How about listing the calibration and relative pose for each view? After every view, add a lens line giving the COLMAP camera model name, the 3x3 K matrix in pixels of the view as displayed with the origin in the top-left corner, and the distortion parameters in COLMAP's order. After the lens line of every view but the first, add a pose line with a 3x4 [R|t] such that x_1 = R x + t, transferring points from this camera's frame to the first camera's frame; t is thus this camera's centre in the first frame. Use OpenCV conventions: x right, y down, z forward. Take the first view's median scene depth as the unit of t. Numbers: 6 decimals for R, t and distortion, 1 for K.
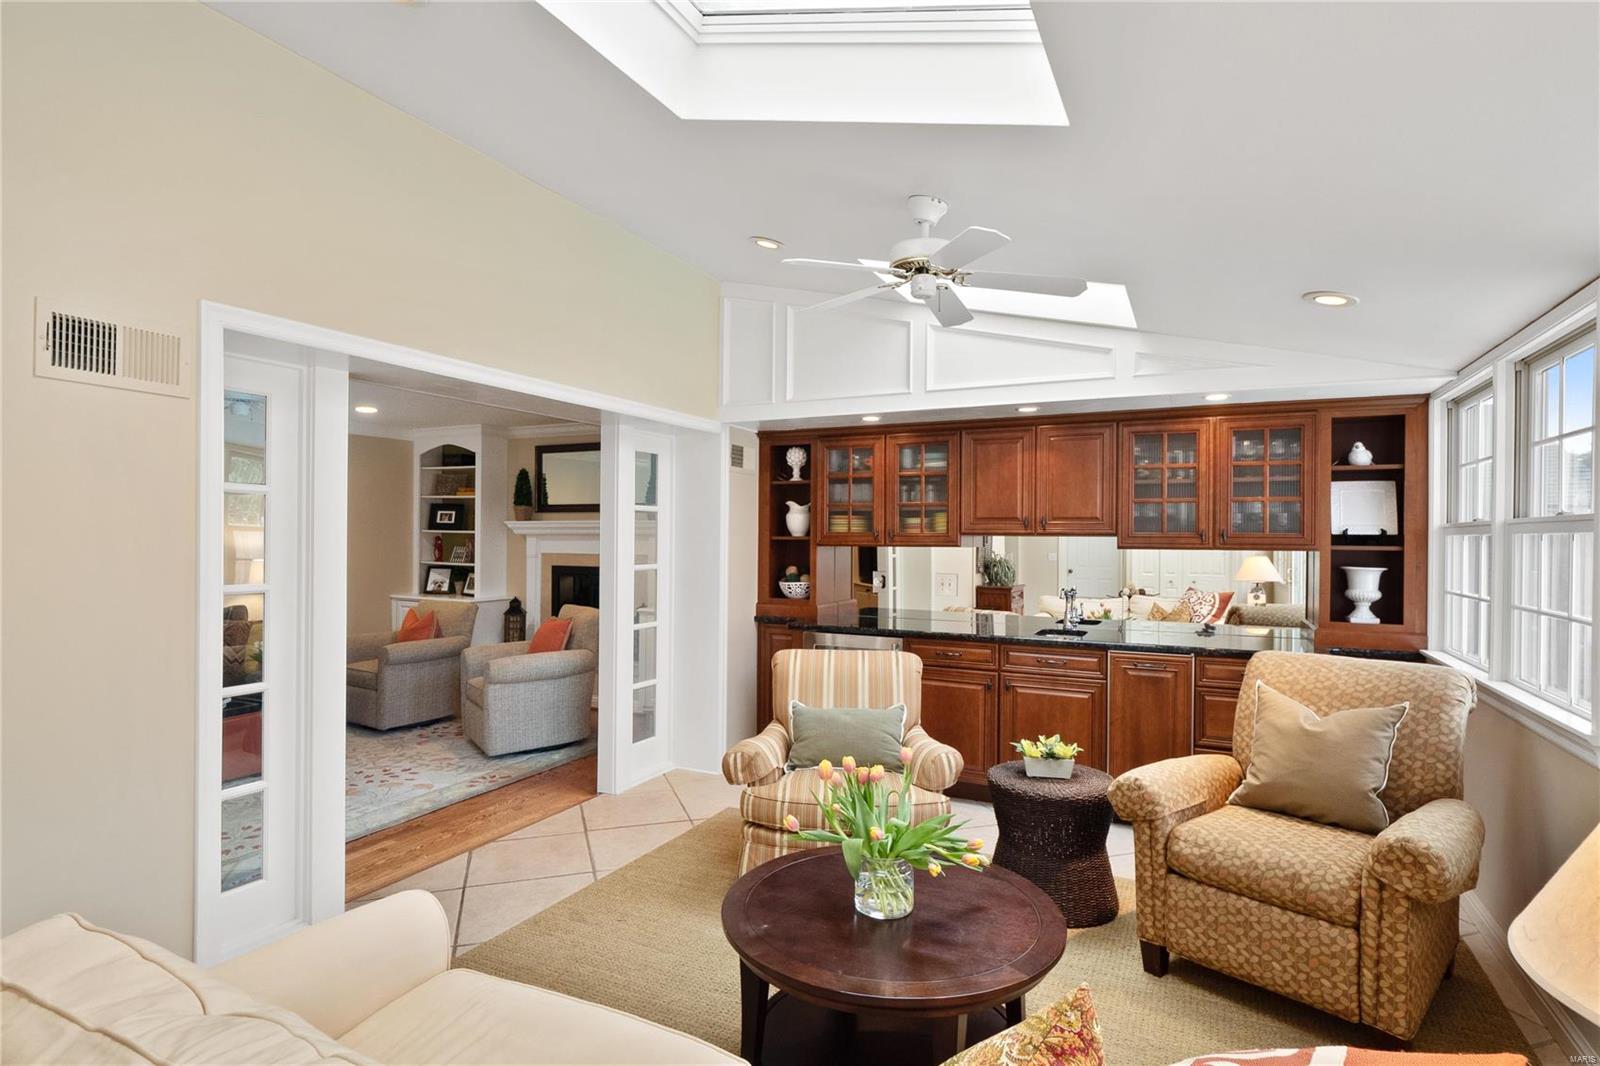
lens RADIAL K [[831.1, 0, 801.1], [0, 831.1, 536.6], [0, 0, 1]] dist [-0.001440, -0.002922]
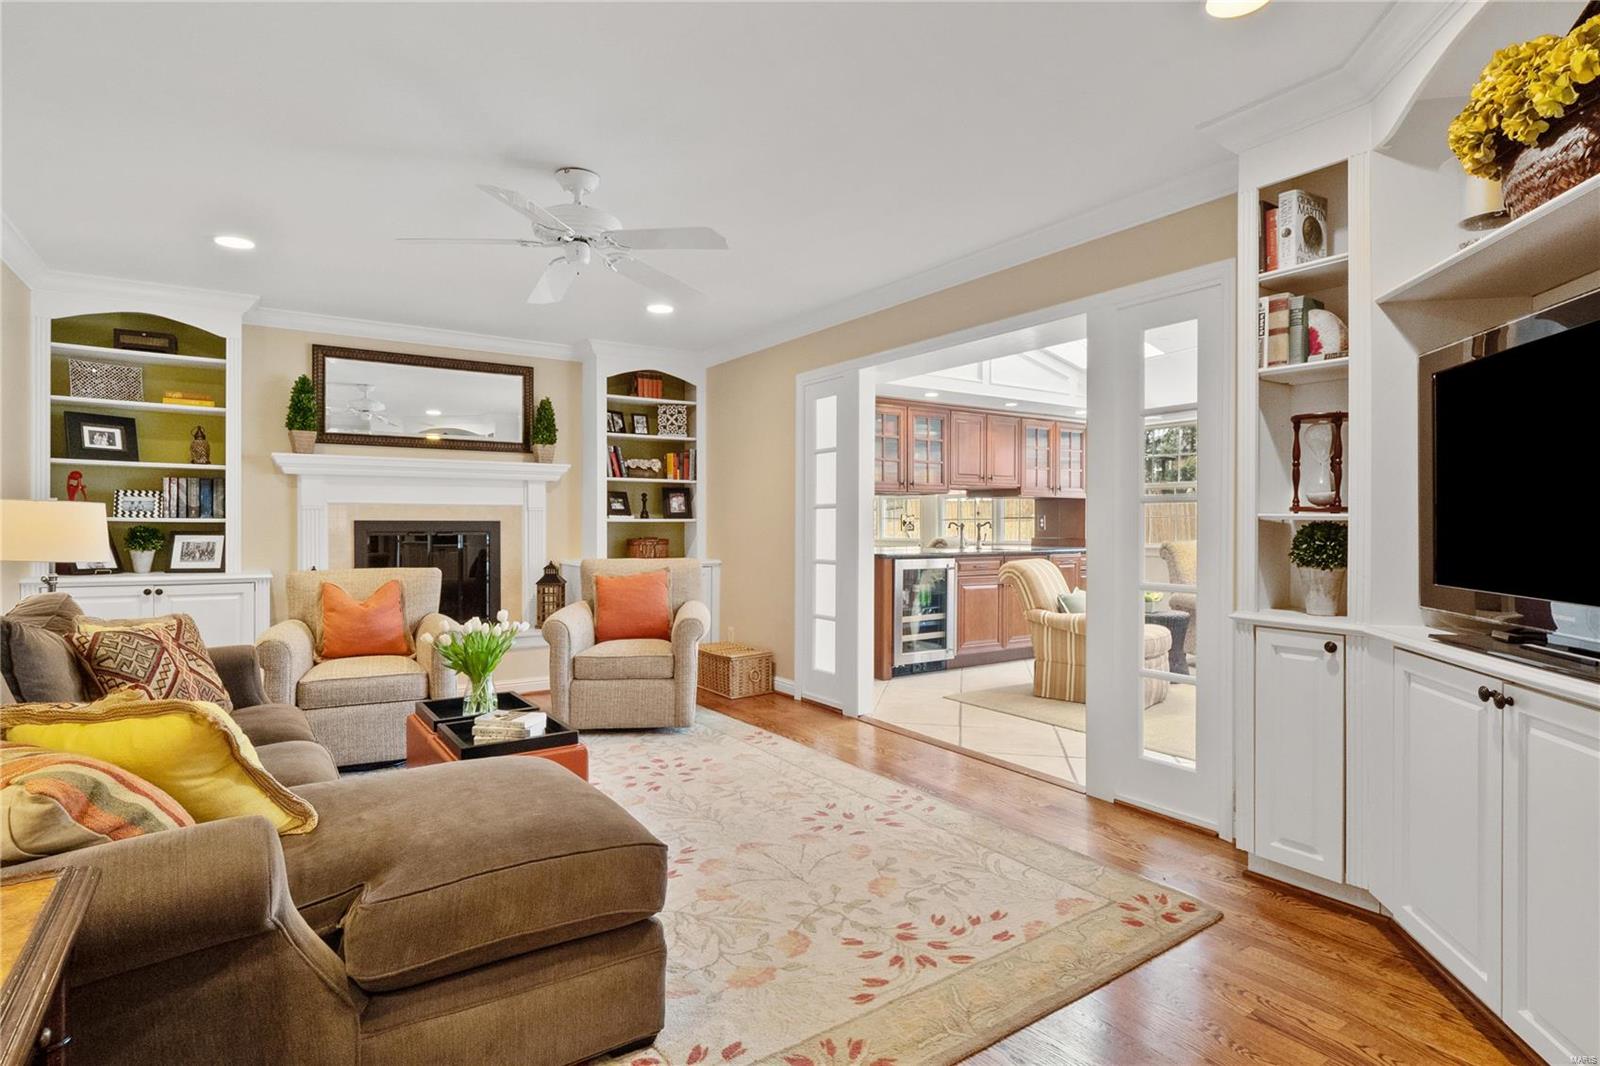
lens RADIAL K [[831.1, 0, 801.3], [0, 831.1, 530.4], [0, 0, 1]] dist [-0.001440, -0.002922]
pose [[0.498254, -0.016535, 0.866874, -0.716821], [-0.003405, 0.999773, 0.021027, 0.027492], [-0.867025, -0.013428, 0.498084, 0.317028]]
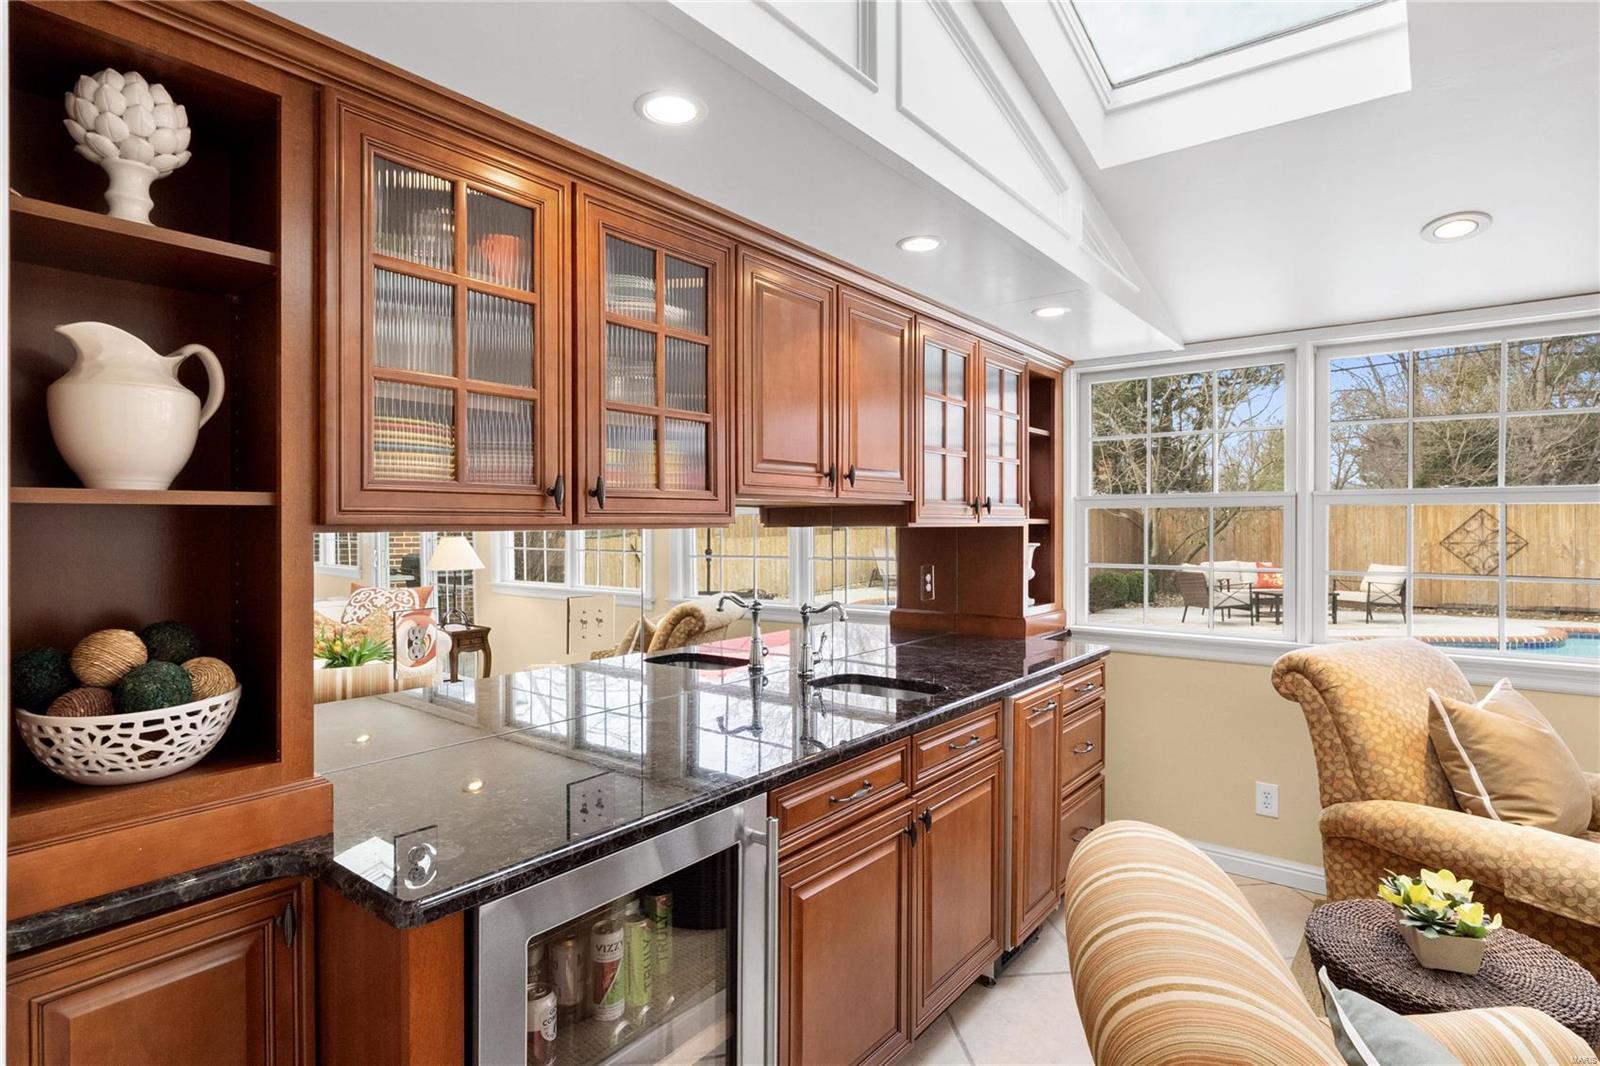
lens RADIAL K [[831.1, 0, 804.3], [0, 831.1, 534.8], [0, 0, 1]] dist [-0.001440, -0.002922]
pose [[0.206980, -0.017290, 0.978192, -0.124957], [-0.000121, 0.999843, 0.017699, 0.004927], [-0.978345, -0.003782, 0.206946, 0.543941]]
